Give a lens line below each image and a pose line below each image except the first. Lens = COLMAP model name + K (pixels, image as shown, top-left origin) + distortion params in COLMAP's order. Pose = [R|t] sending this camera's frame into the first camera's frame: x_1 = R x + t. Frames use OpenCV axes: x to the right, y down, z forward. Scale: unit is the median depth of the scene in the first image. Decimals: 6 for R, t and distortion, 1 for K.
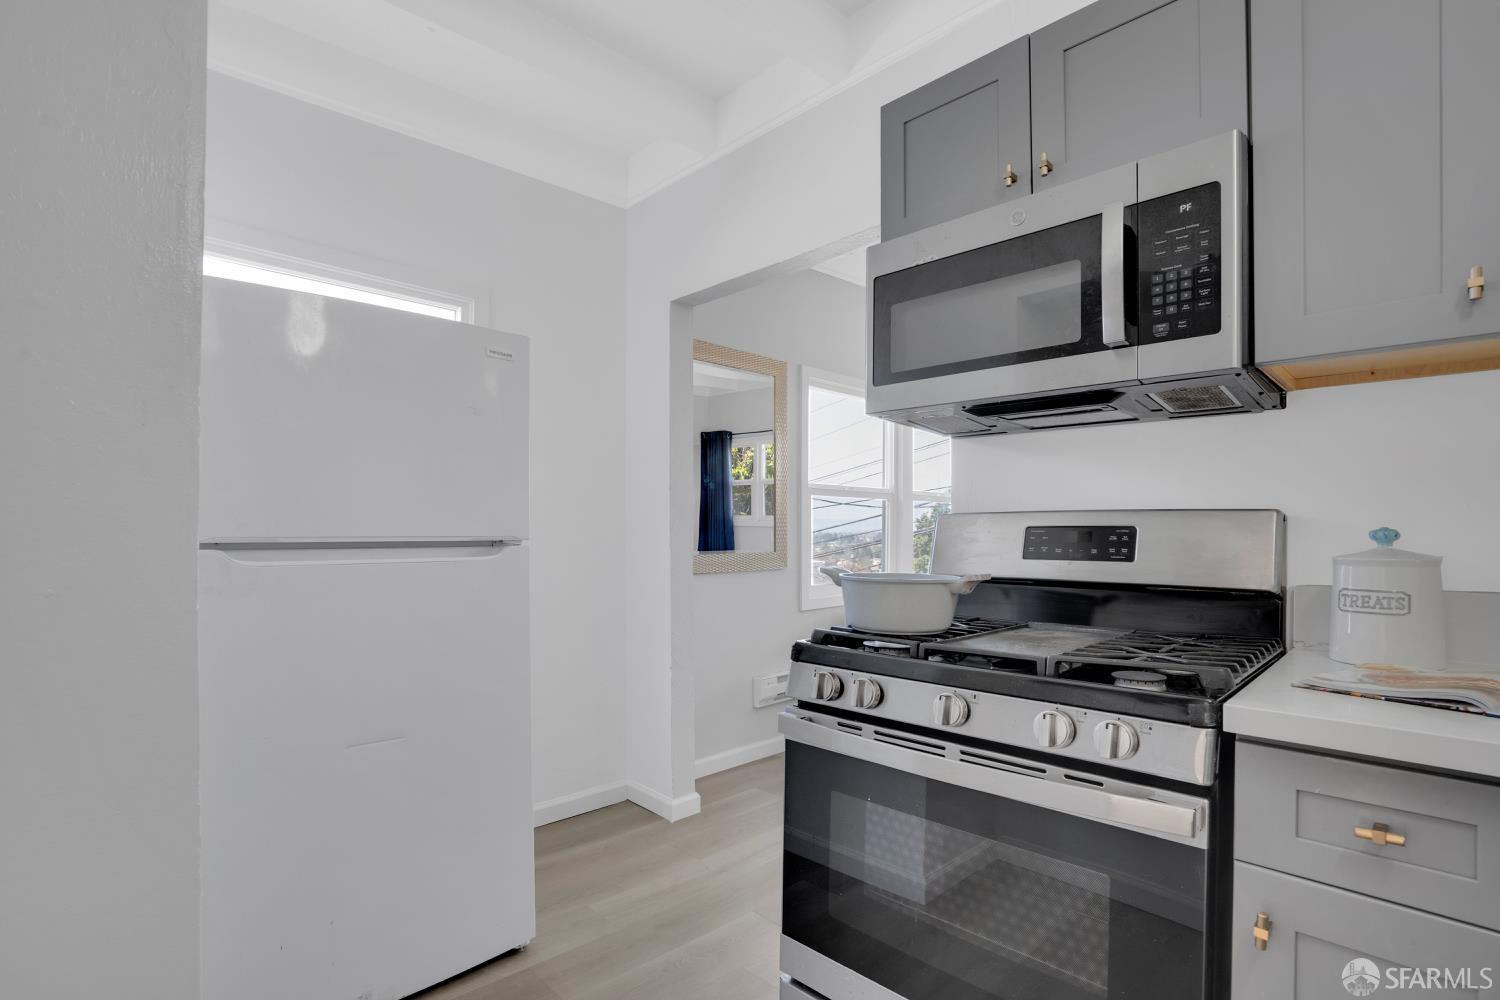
lens RADIAL K [[715.7, 0, 746.6], [0, 715.7, 528.4], [0, 0, 1]] dist [-0.065105, 0.026492]
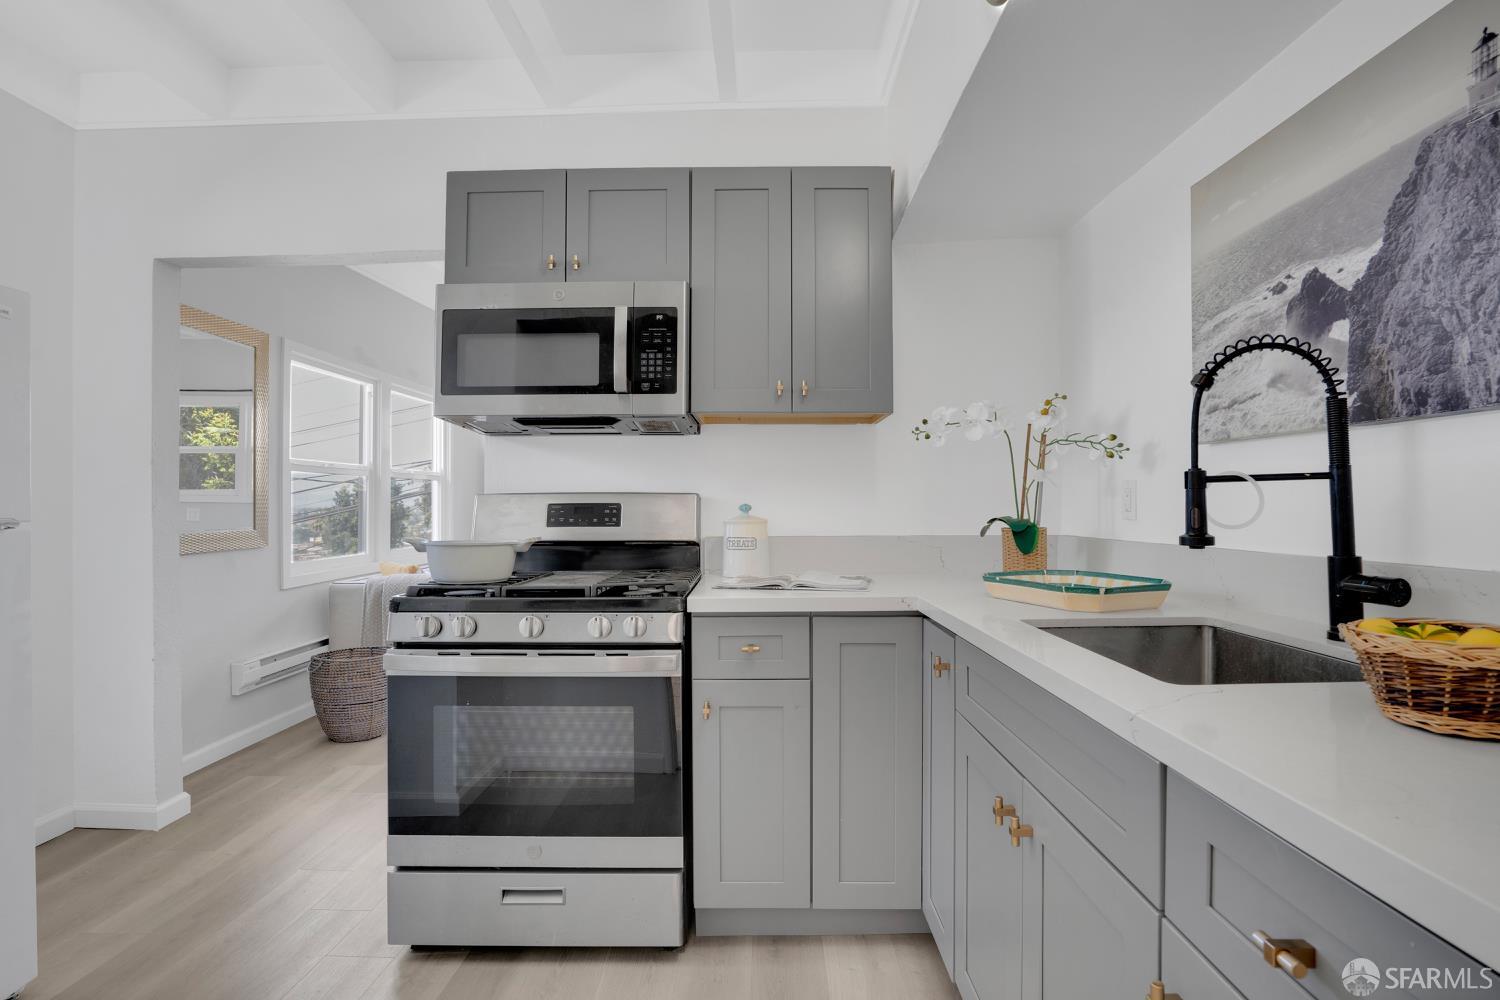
lens RADIAL K [[697.2, 0, 754.3], [0, 697.2, 497.4], [0, 0, 1]] dist [-0.057619, 0.022846]
pose [[0.709100, -0.000363, 0.705108, -0.335887], [0.005503, 0.999972, -0.005019, -0.007562], [-0.705087, 0.007439, 0.709082, -0.307141]]
